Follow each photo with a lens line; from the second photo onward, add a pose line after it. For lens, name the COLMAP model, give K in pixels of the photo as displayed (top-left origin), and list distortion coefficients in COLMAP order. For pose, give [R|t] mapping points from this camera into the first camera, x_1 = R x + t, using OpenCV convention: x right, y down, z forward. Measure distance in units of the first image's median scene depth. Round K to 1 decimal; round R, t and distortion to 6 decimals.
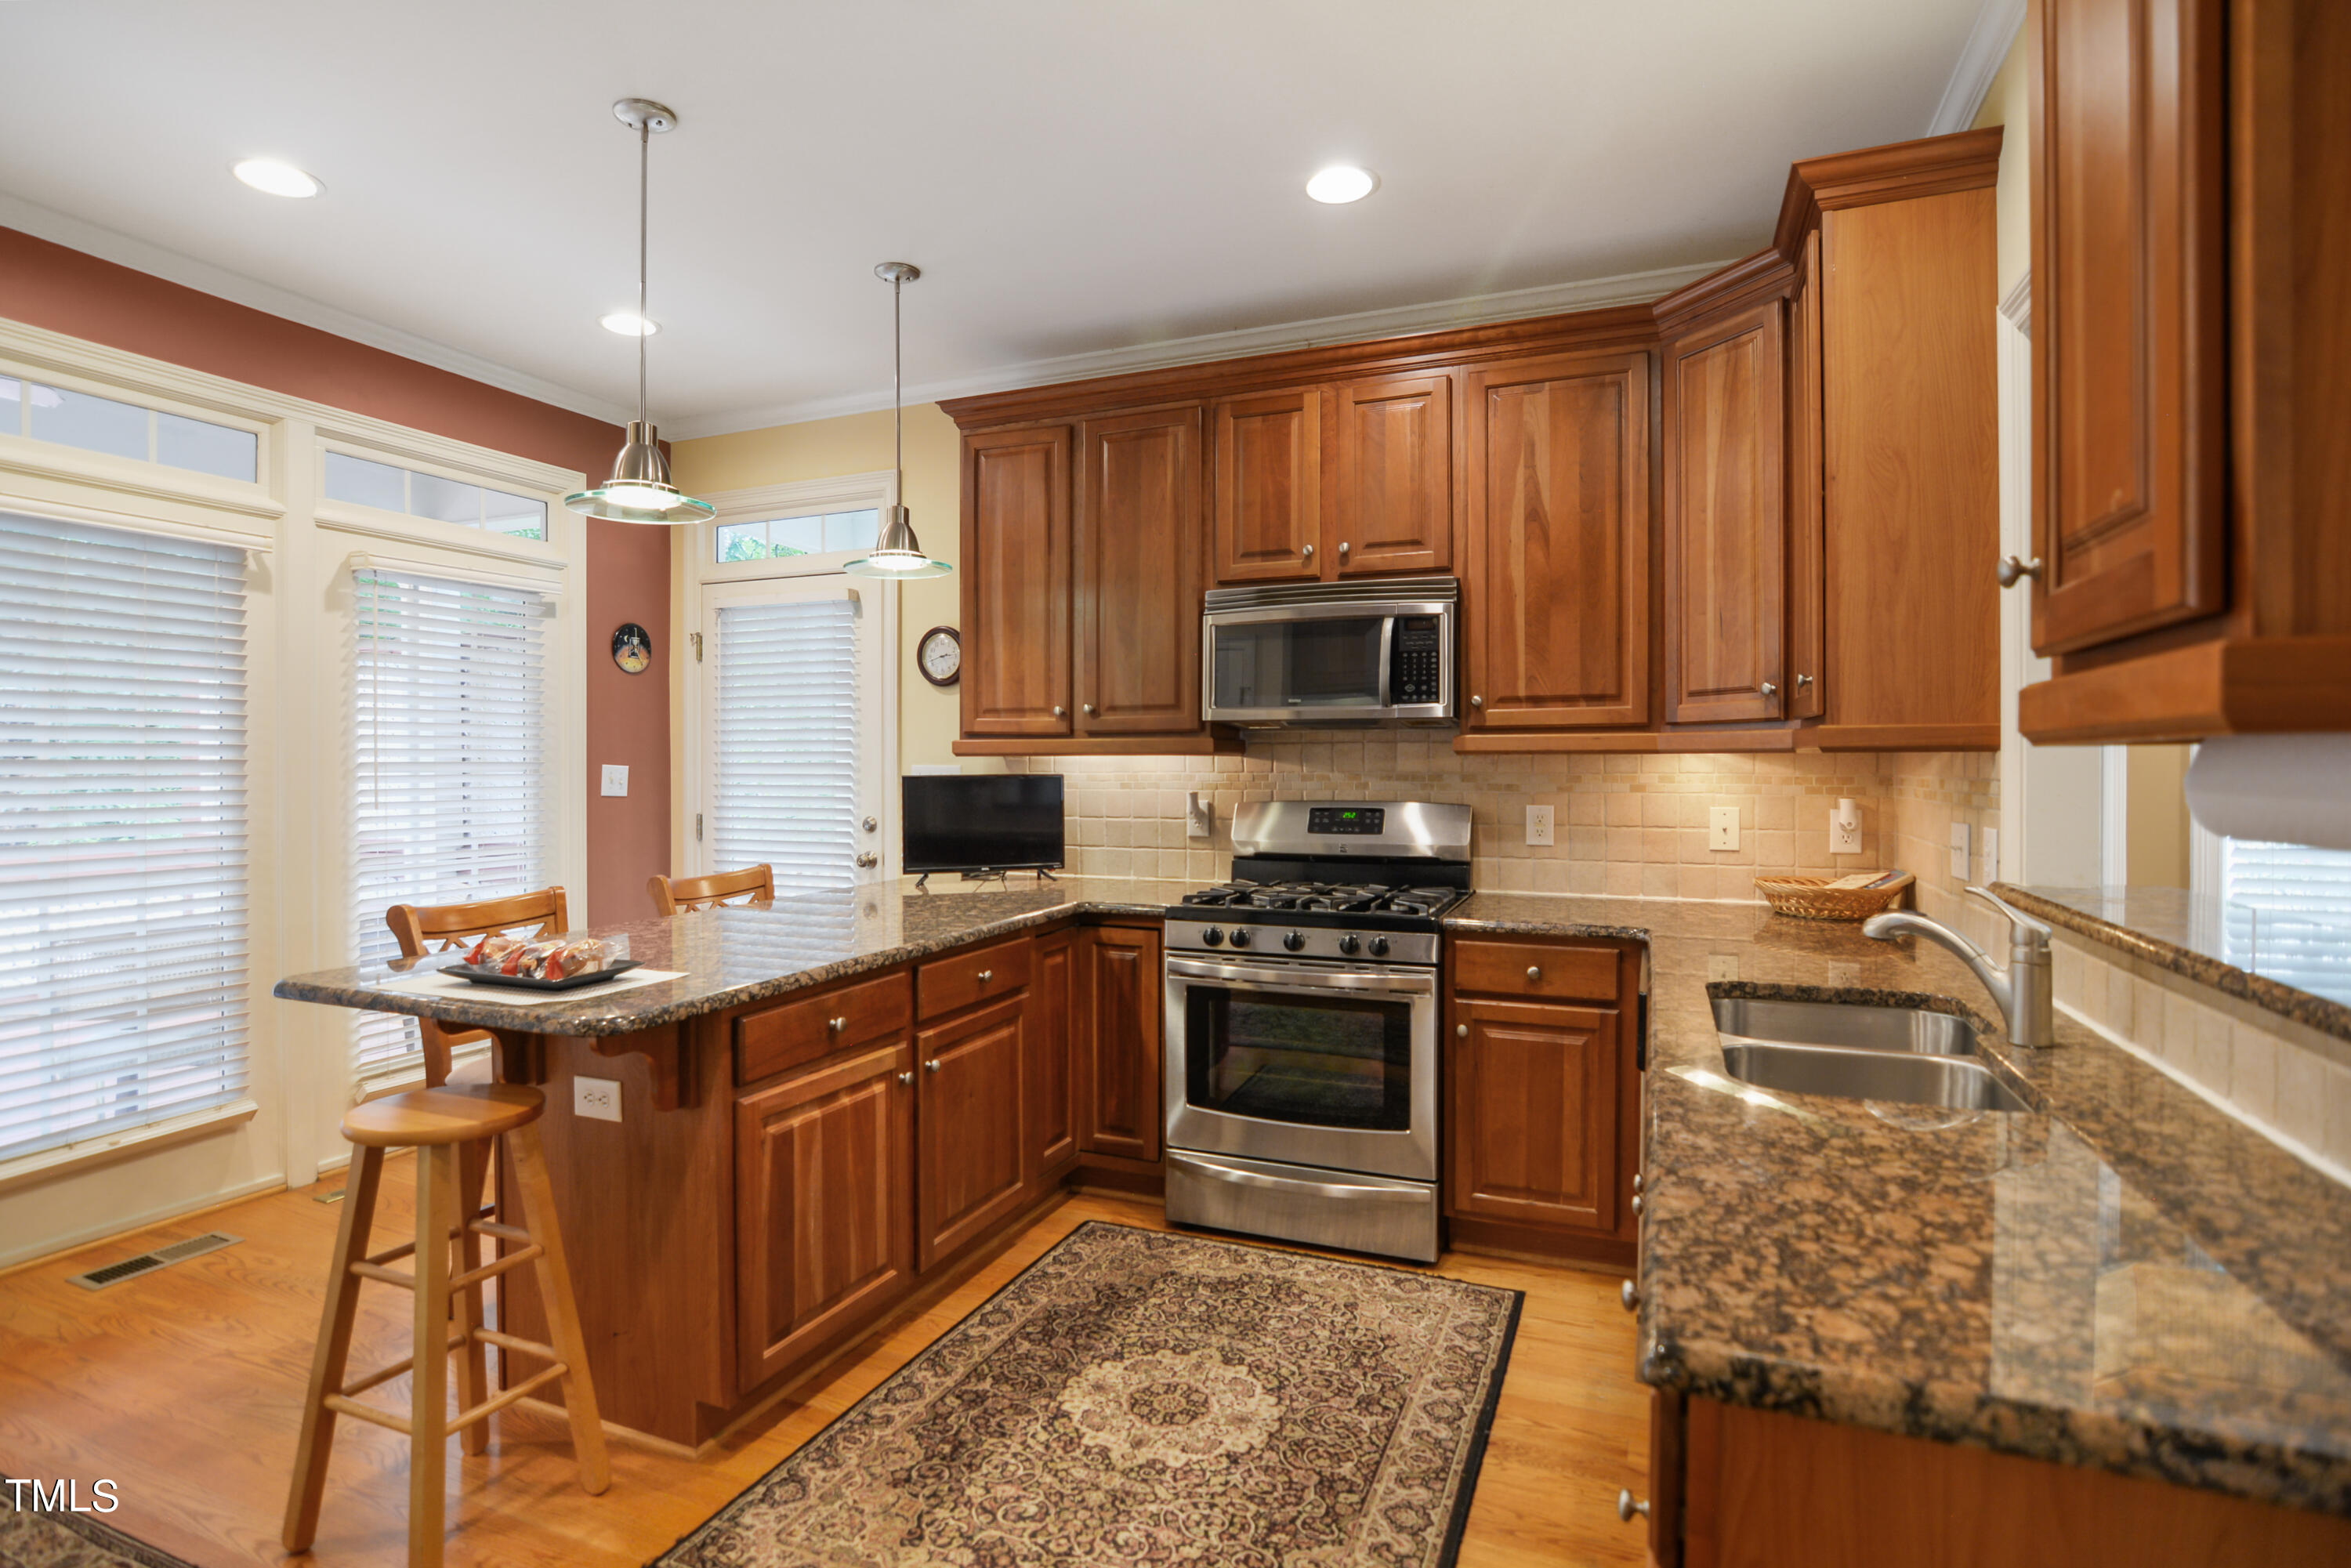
lens RADIAL K [[1159.4, 0, 1166.5], [0, 1159.4, 777.4], [0, 0, 1]] dist [-0.022627, -0.000822]
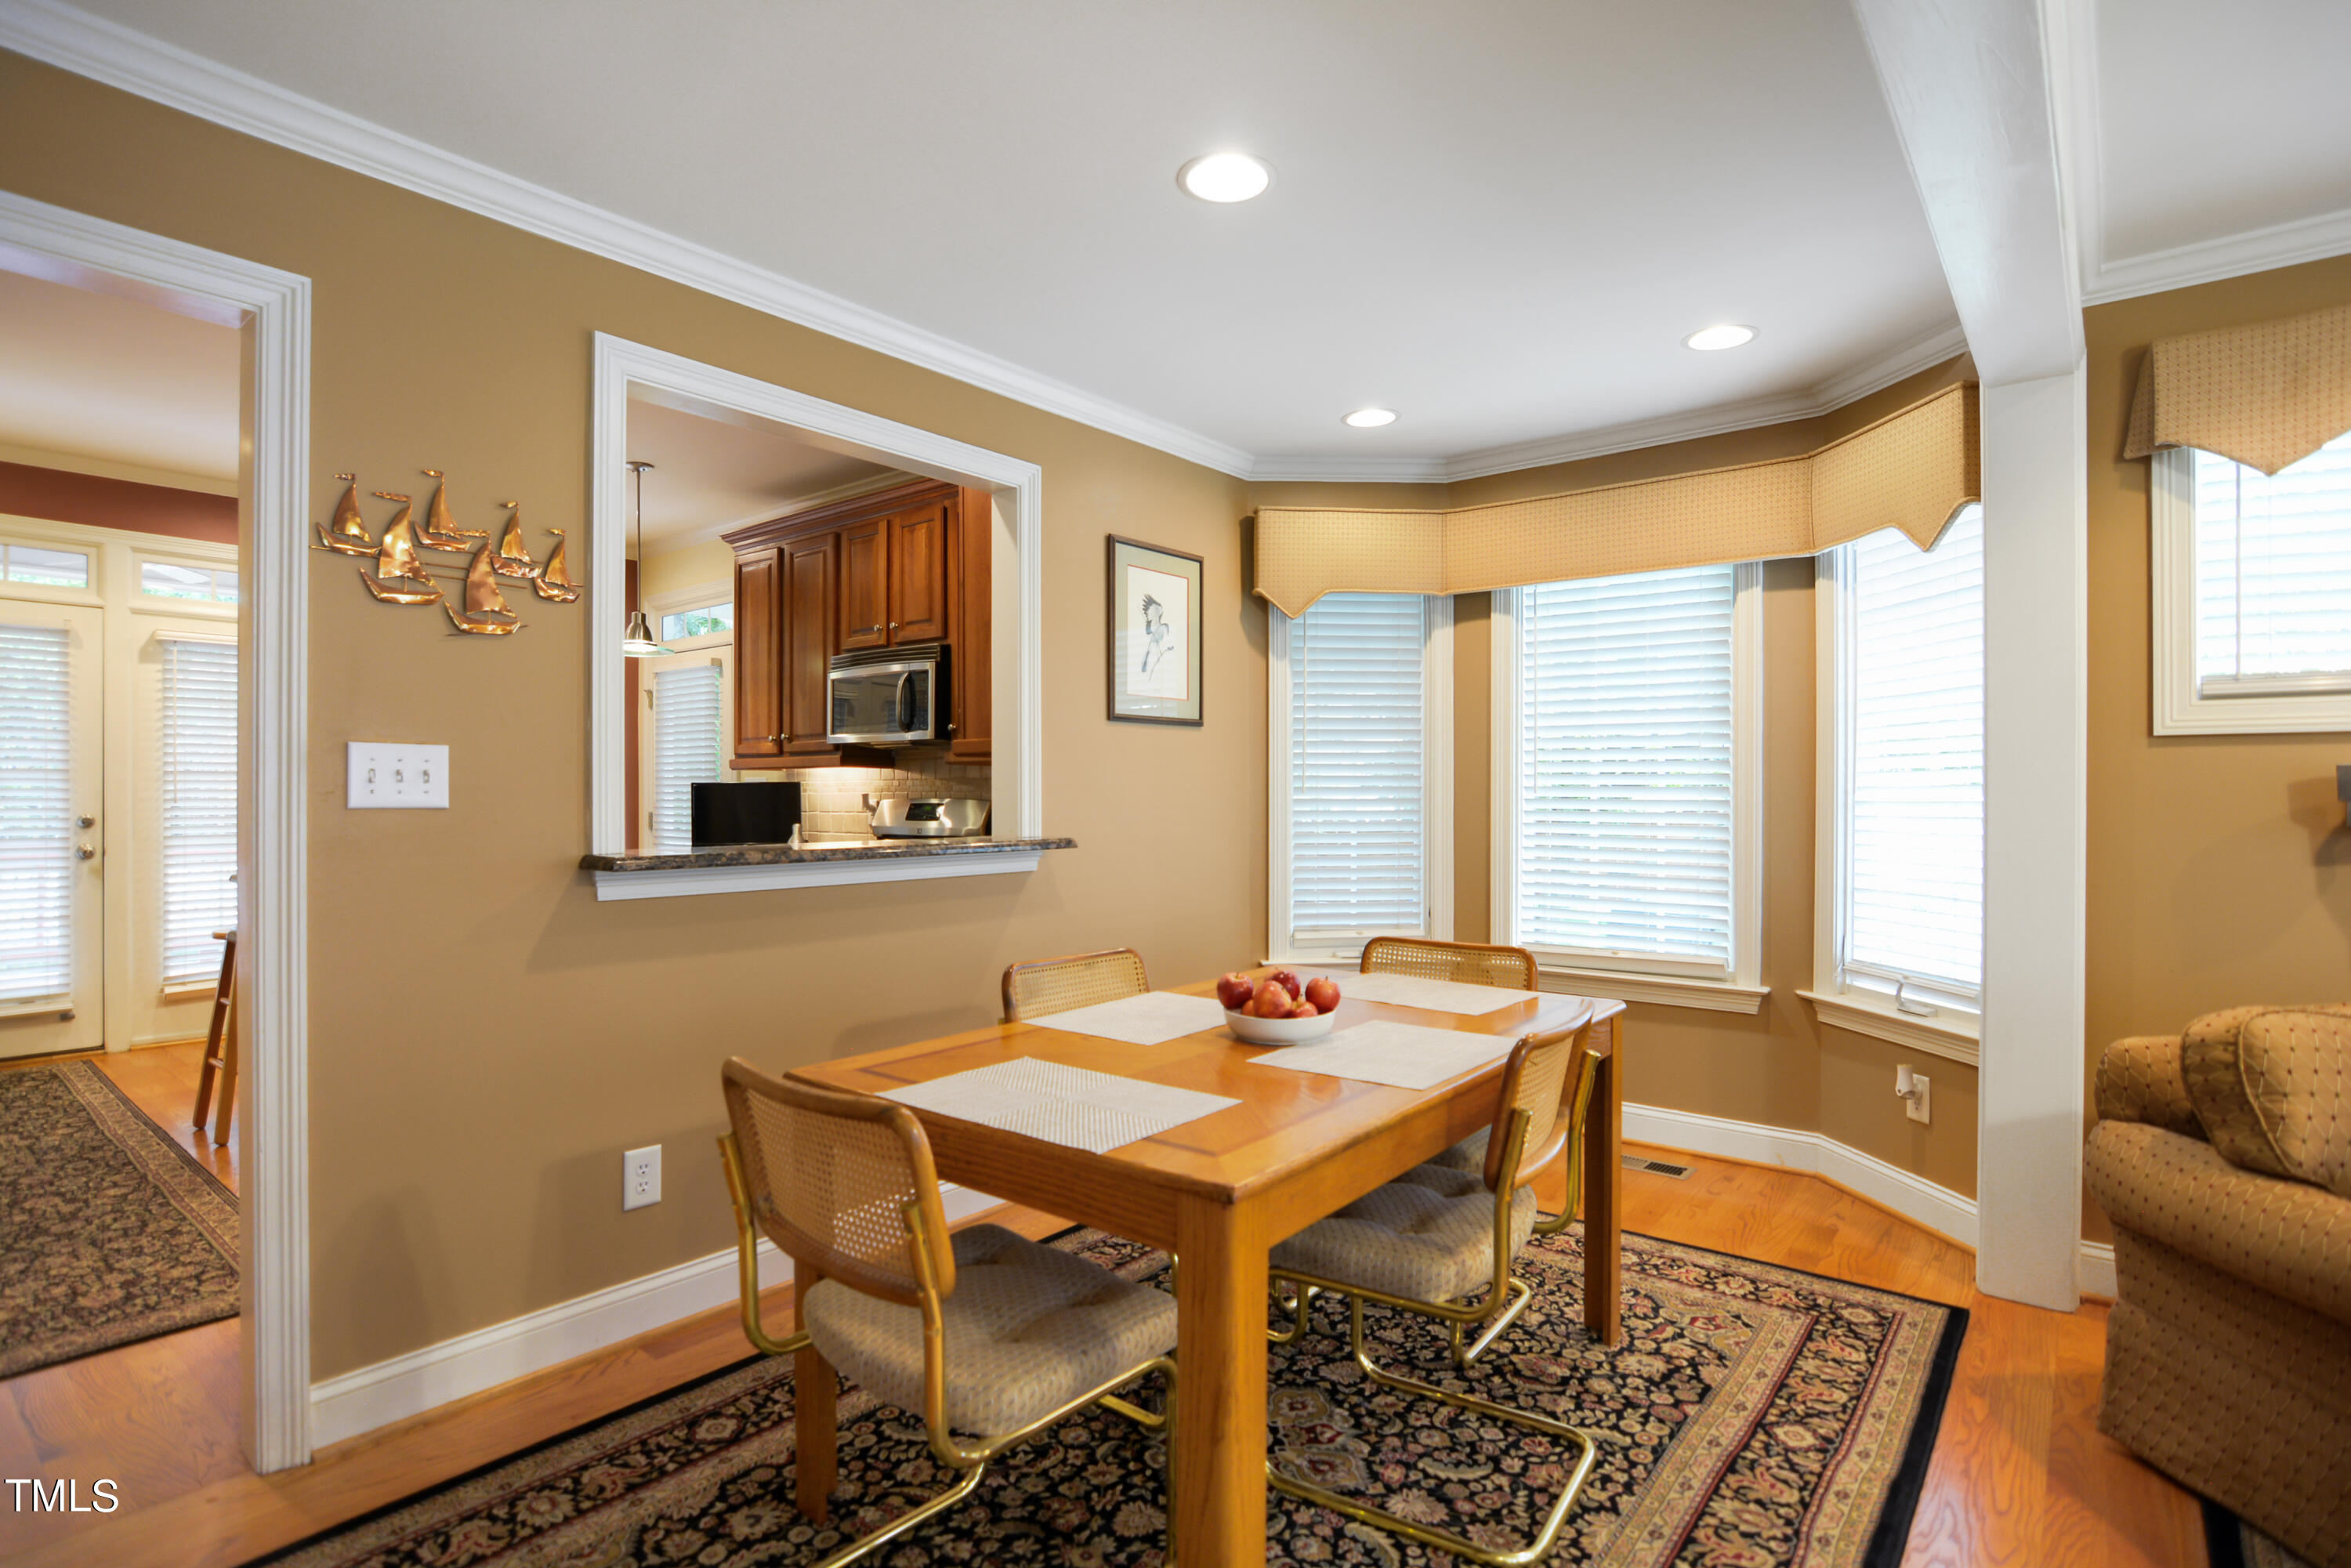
lens RADIAL K [[1159.4, 0, 1163.2], [0, 1159.4, 797.7], [0, 0, 1]] dist [-0.022627, -0.000822]
pose [[0.960341, -0.001867, -0.278821, 0.803384], [0.001526, 0.999998, -0.001440, 0.021474], [0.278823, 0.000957, 0.960342, -0.288589]]
